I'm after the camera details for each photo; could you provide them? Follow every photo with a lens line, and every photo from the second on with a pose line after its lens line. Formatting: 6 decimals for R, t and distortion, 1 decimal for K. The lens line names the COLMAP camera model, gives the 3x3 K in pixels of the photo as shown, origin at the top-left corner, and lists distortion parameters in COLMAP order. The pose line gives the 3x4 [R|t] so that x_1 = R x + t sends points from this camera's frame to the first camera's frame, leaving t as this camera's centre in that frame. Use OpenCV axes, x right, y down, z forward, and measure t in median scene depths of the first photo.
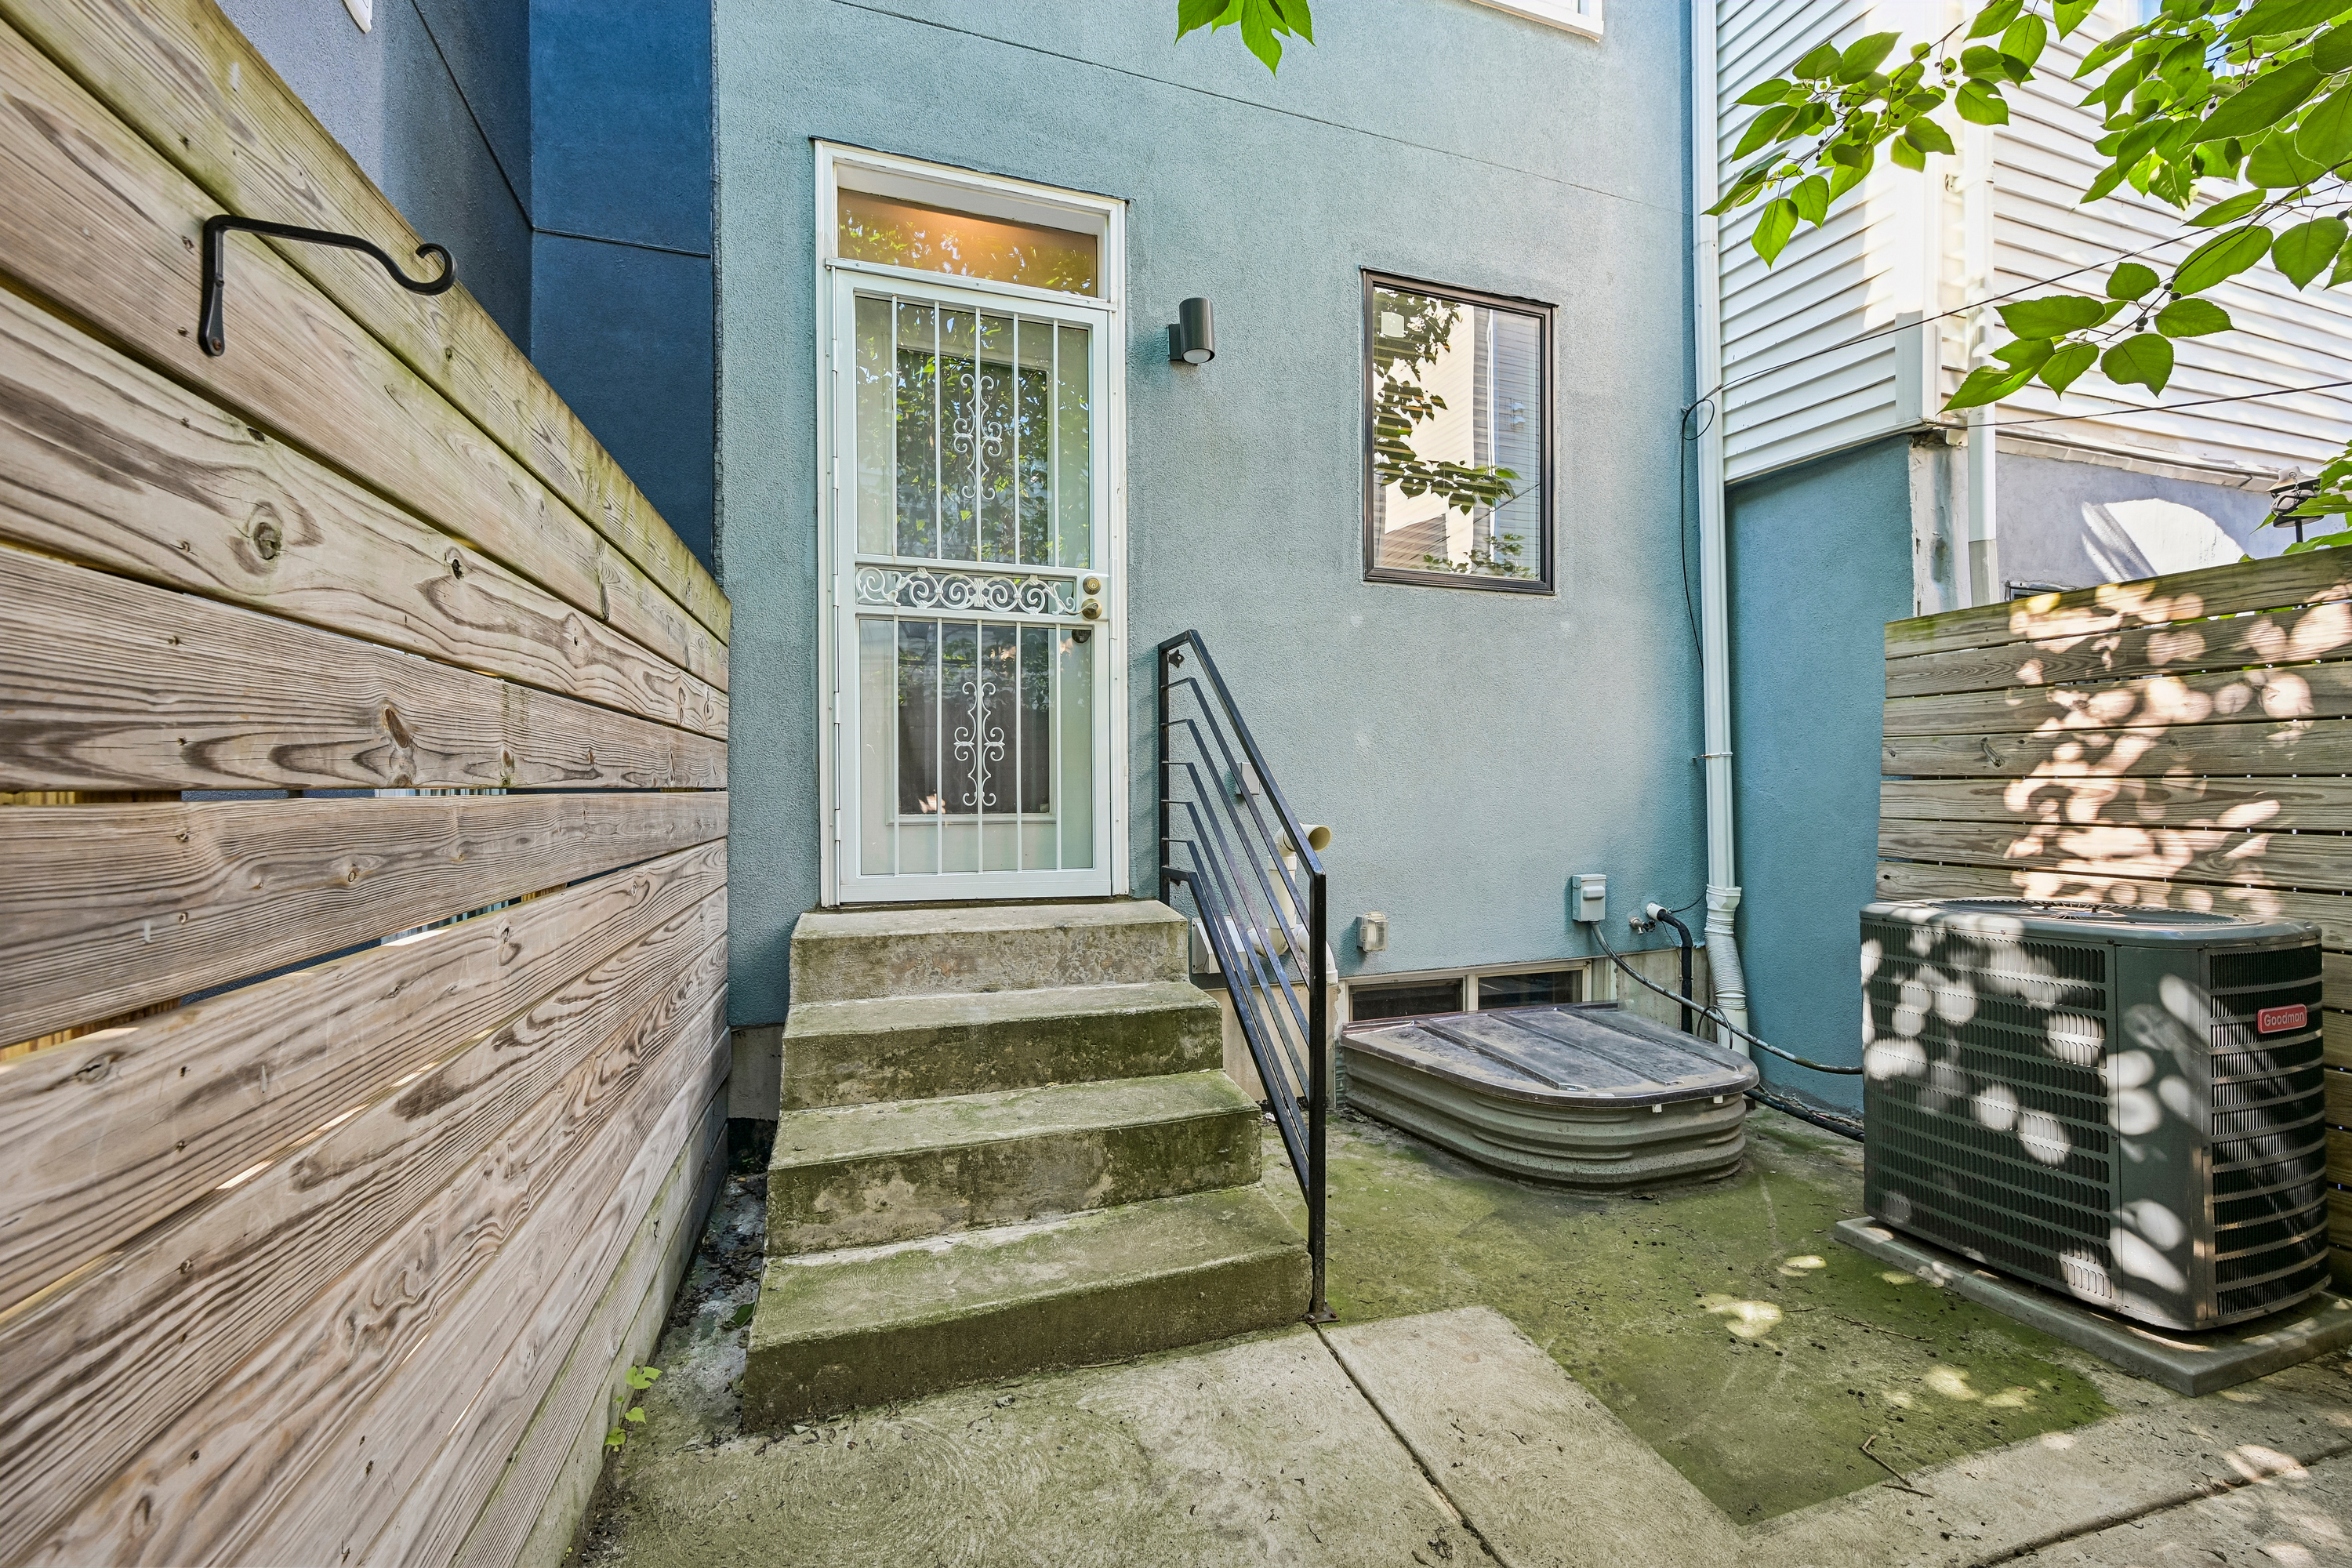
lens RADIAL K [[951.0, 0, 1180.8], [0, 951.0, 790.1], [0, 0, 1]] dist [0.000478, -0.000070]
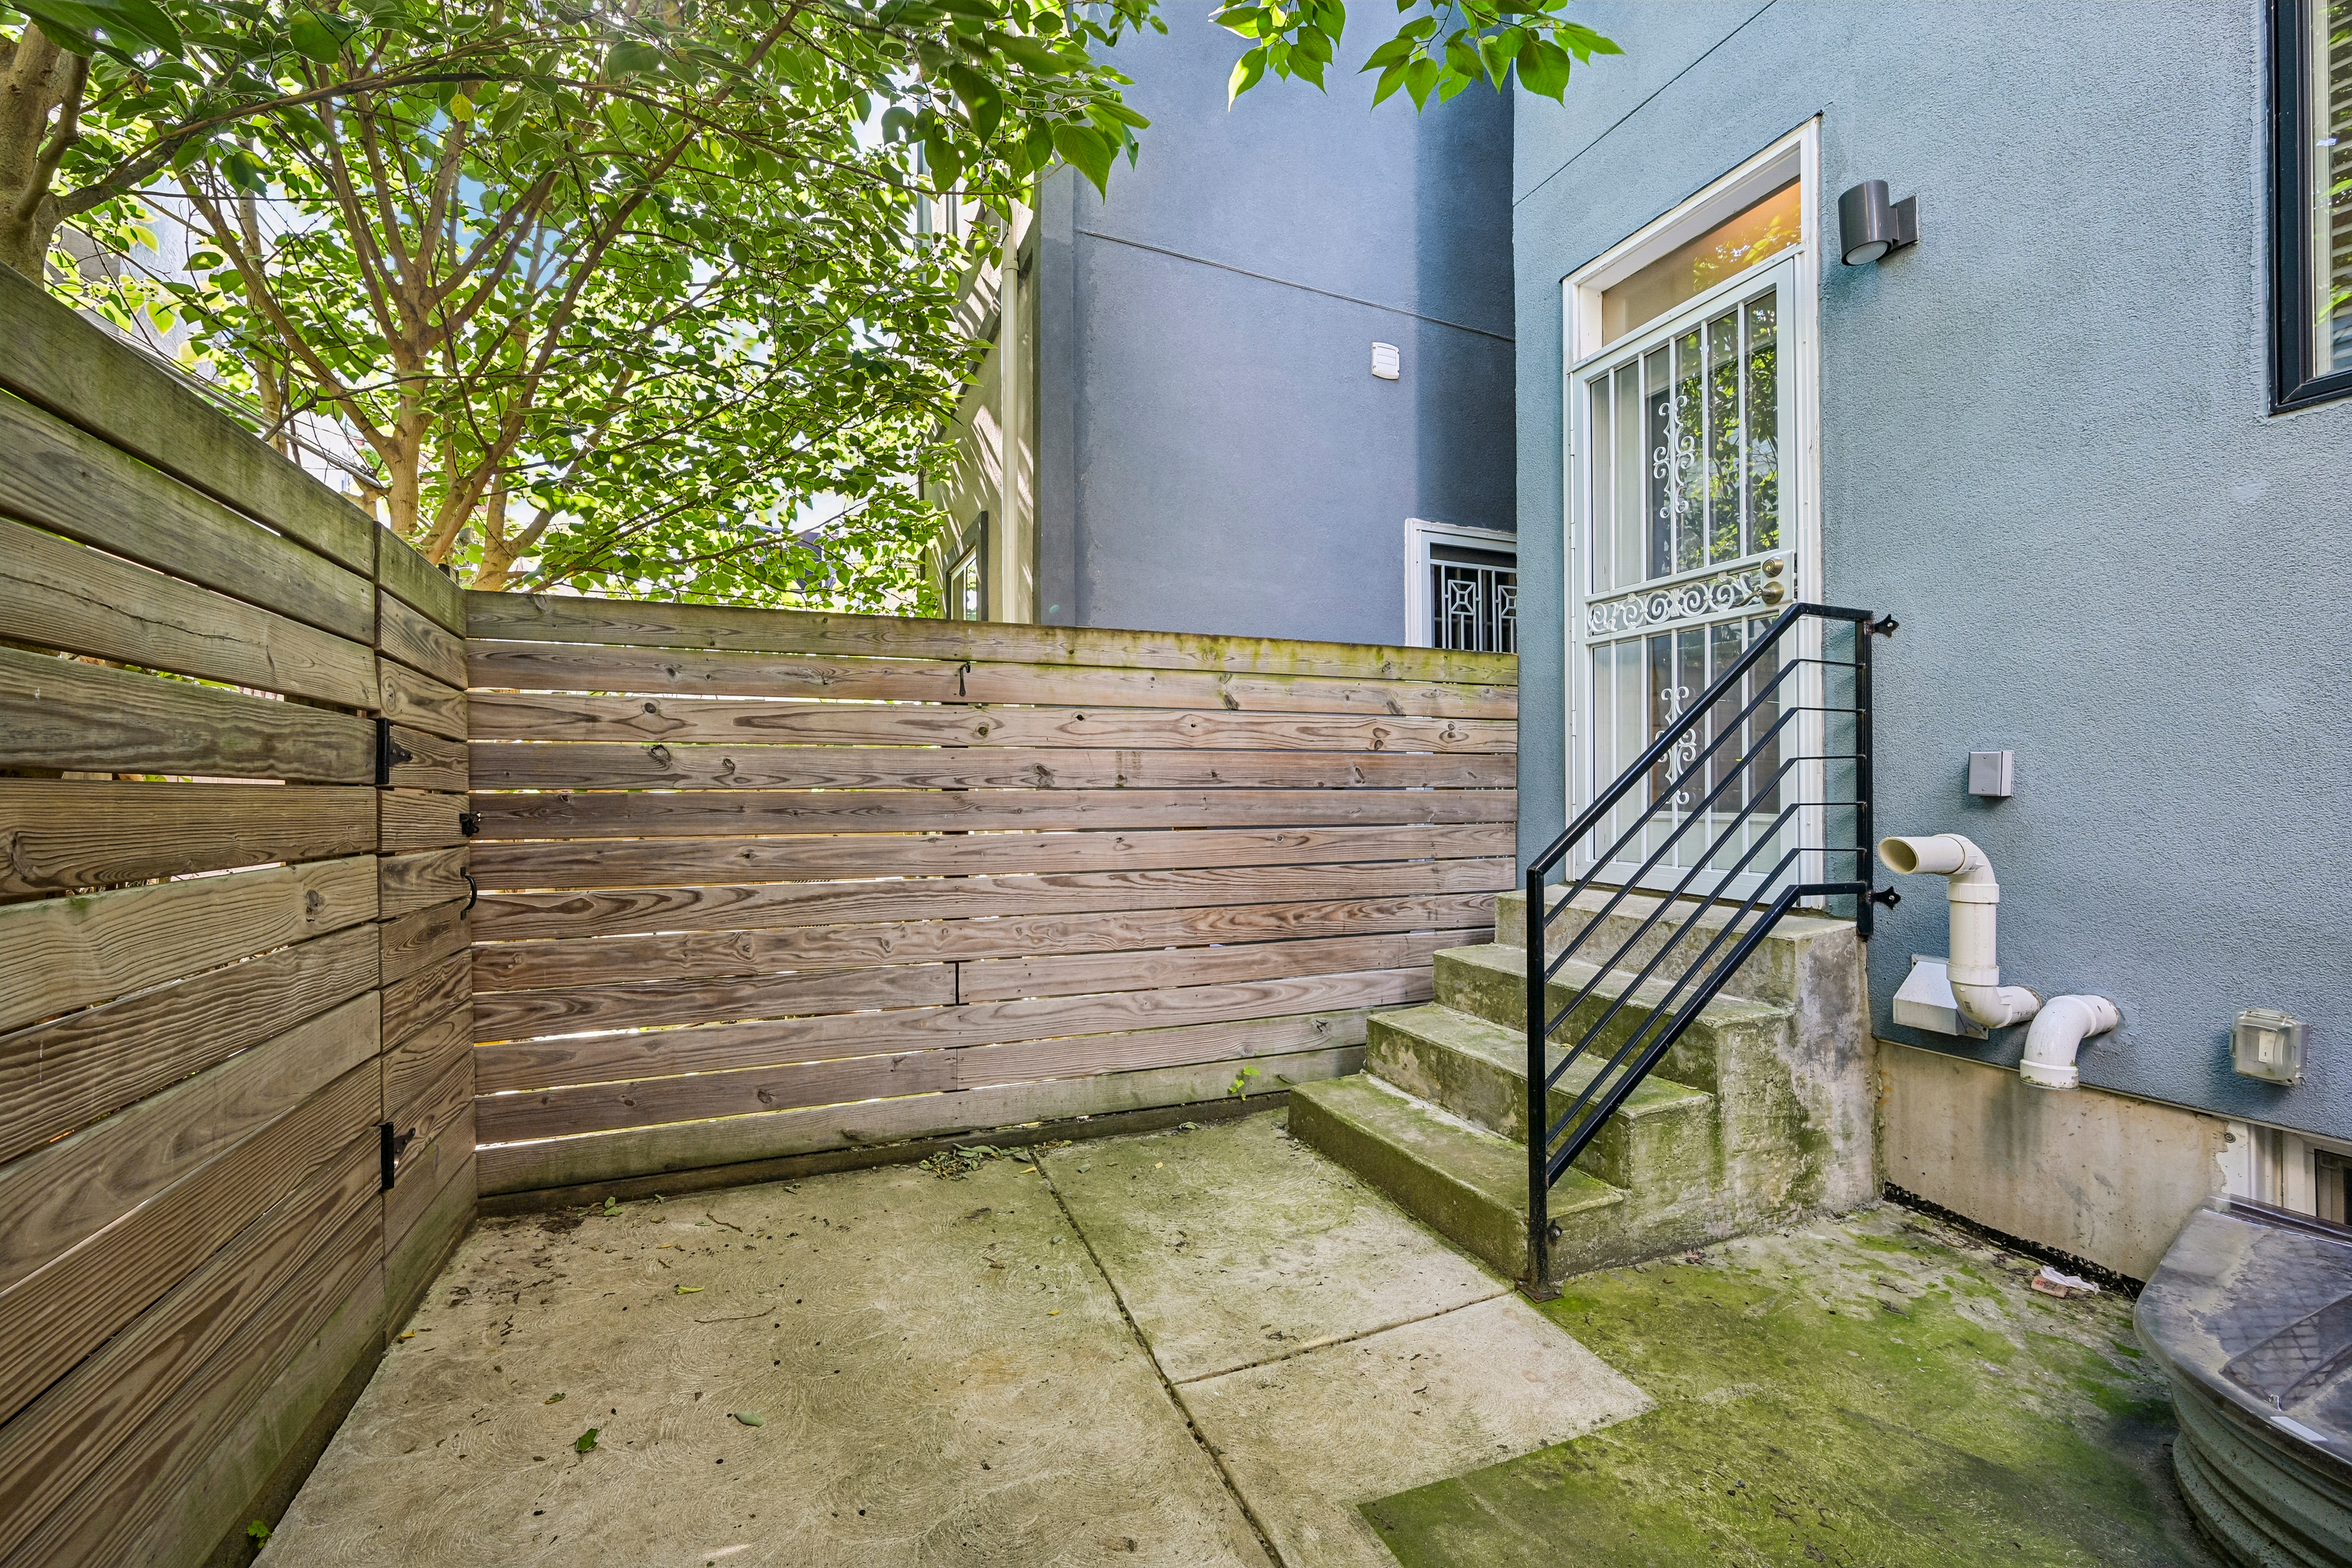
lens RADIAL K [[952.5, 0, 1176.8], [0, 952.5, 783.5], [0, 0, 1]] dist [-0.000151, -0.000034]
pose [[0.076865, -0.003901, -0.997034, 0.934705], [-0.000773, 0.999992, -0.003972, -0.001864], [0.997041, 0.001076, 0.076862, 0.423314]]
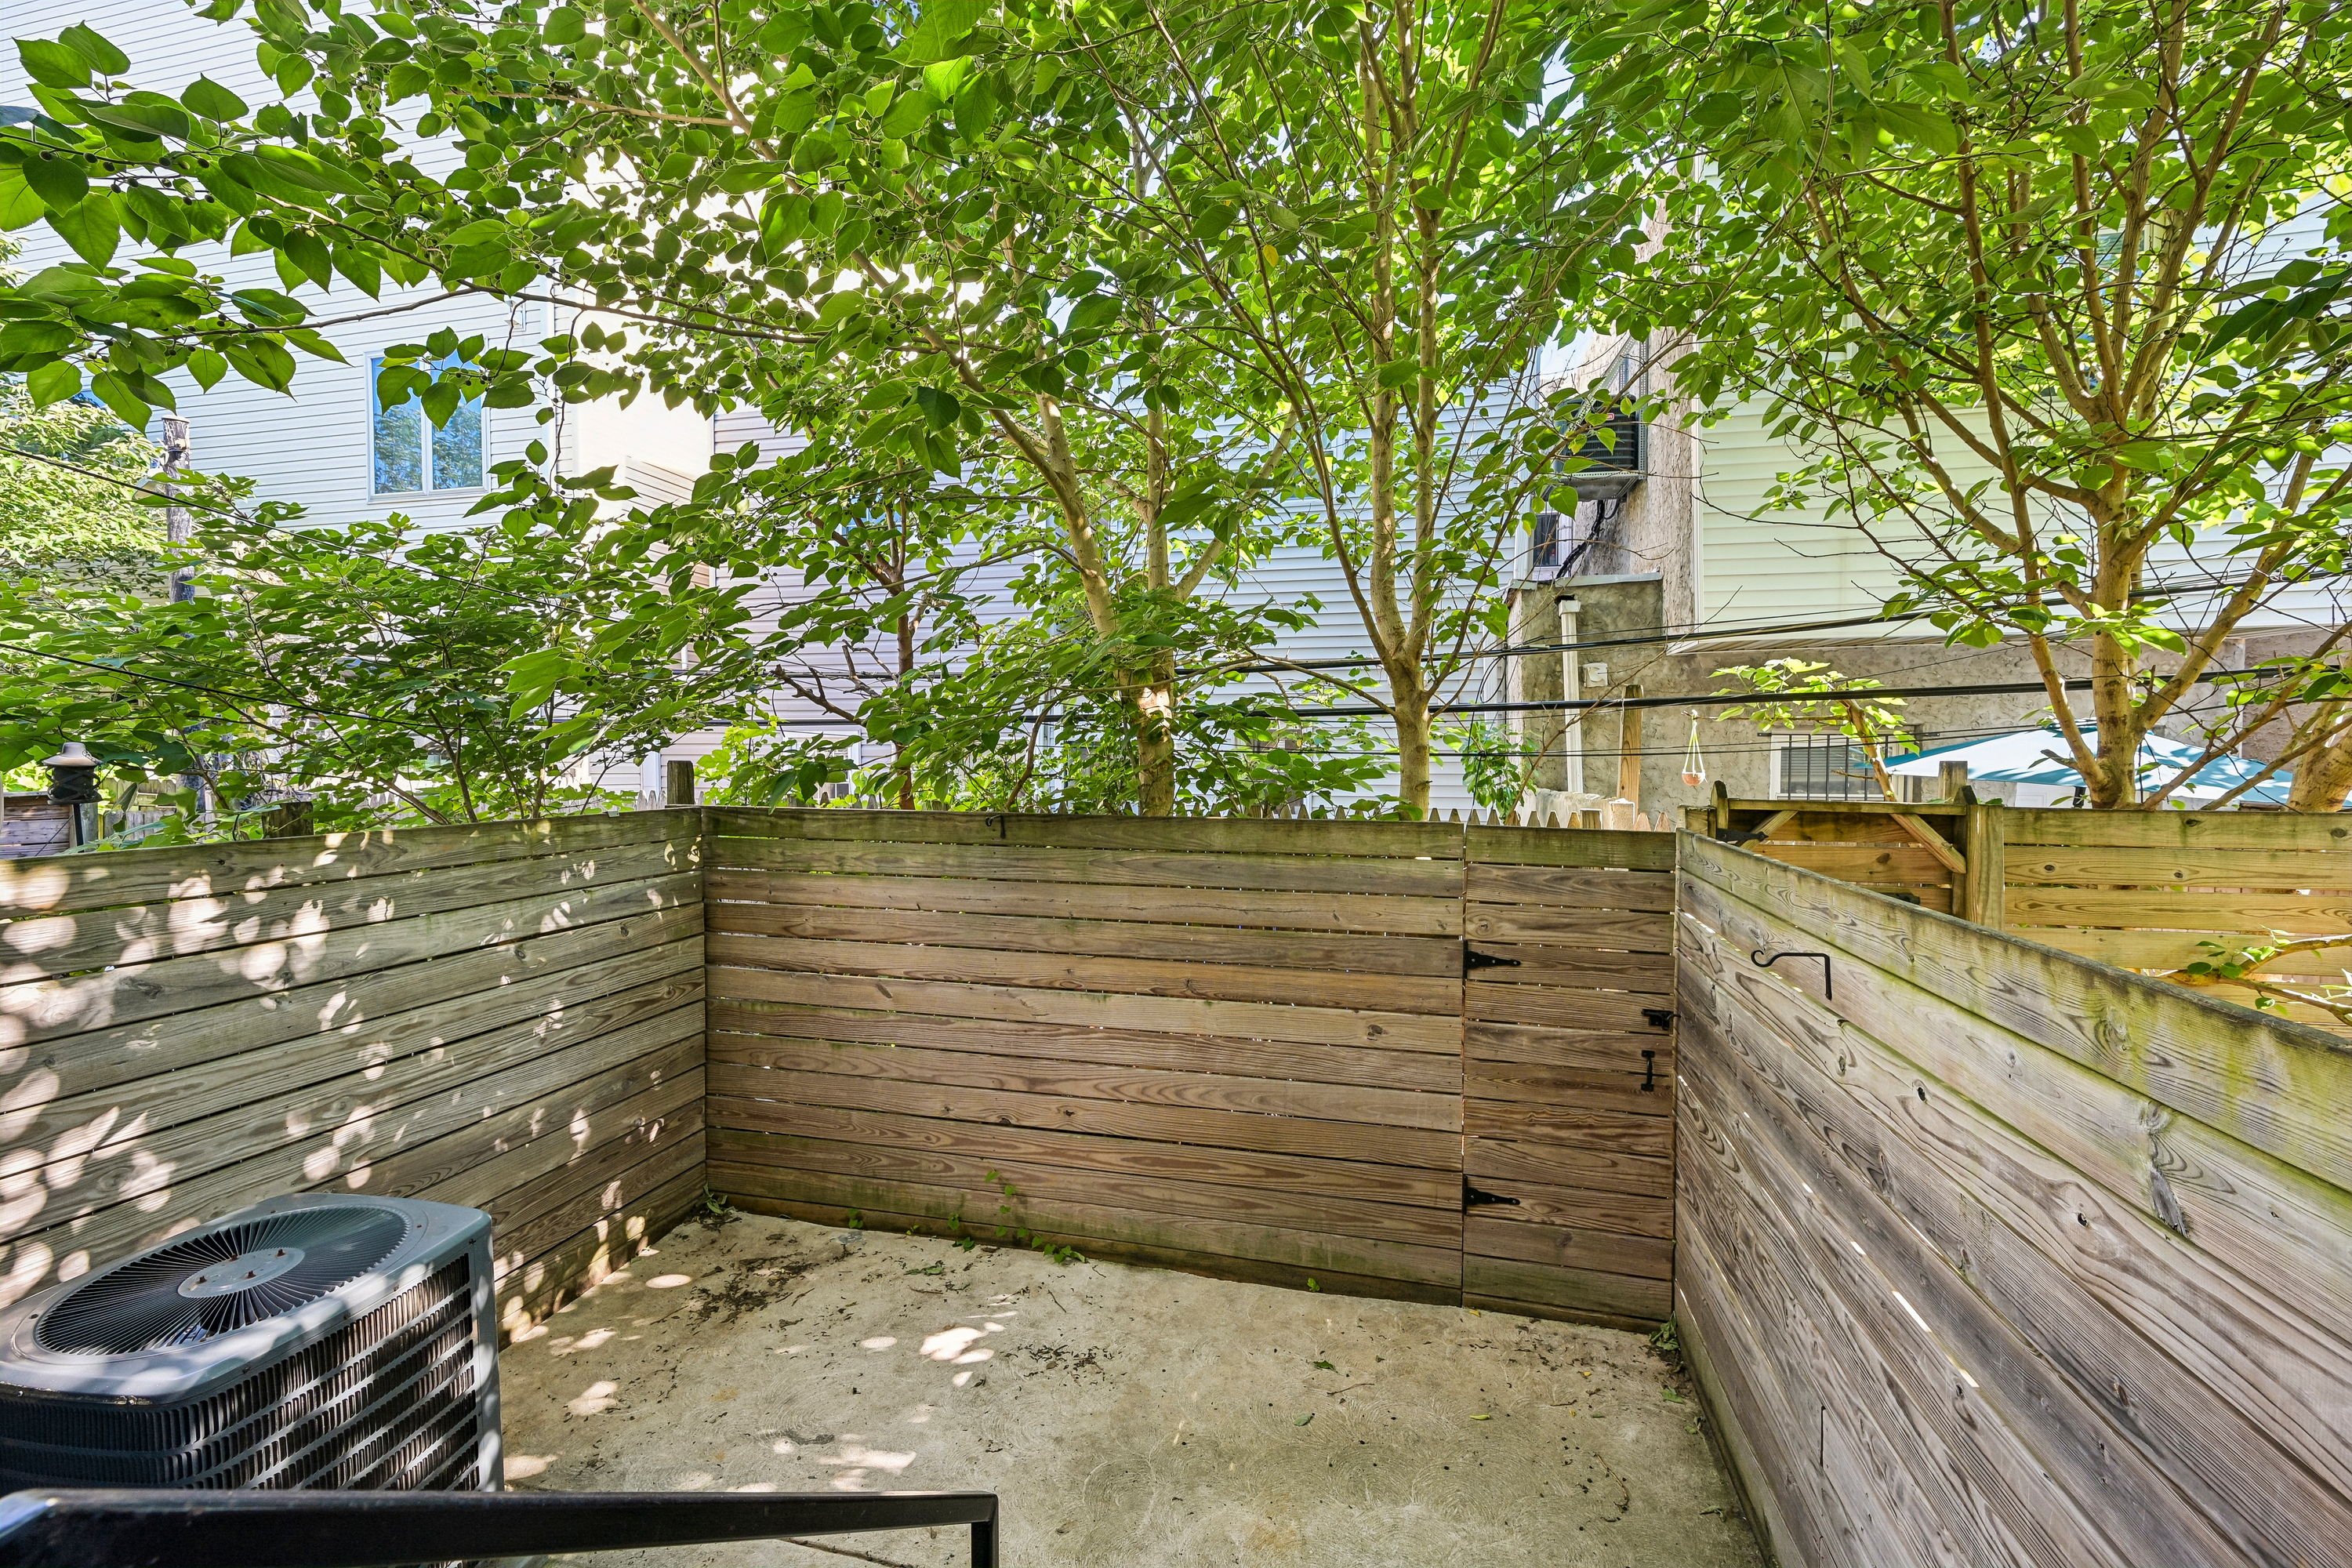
lens RADIAL K [[964.8, 0, 1176.1], [0, 964.8, 776.4], [0, 0, 1]] dist [-0.000541, 0.000061]
pose [[-0.850776, -0.013477, 0.525355, -0.219023], [-0.000471, 0.999690, 0.024883, -0.310635], [-0.525528, 0.020922, -0.850519, 1.167956]]
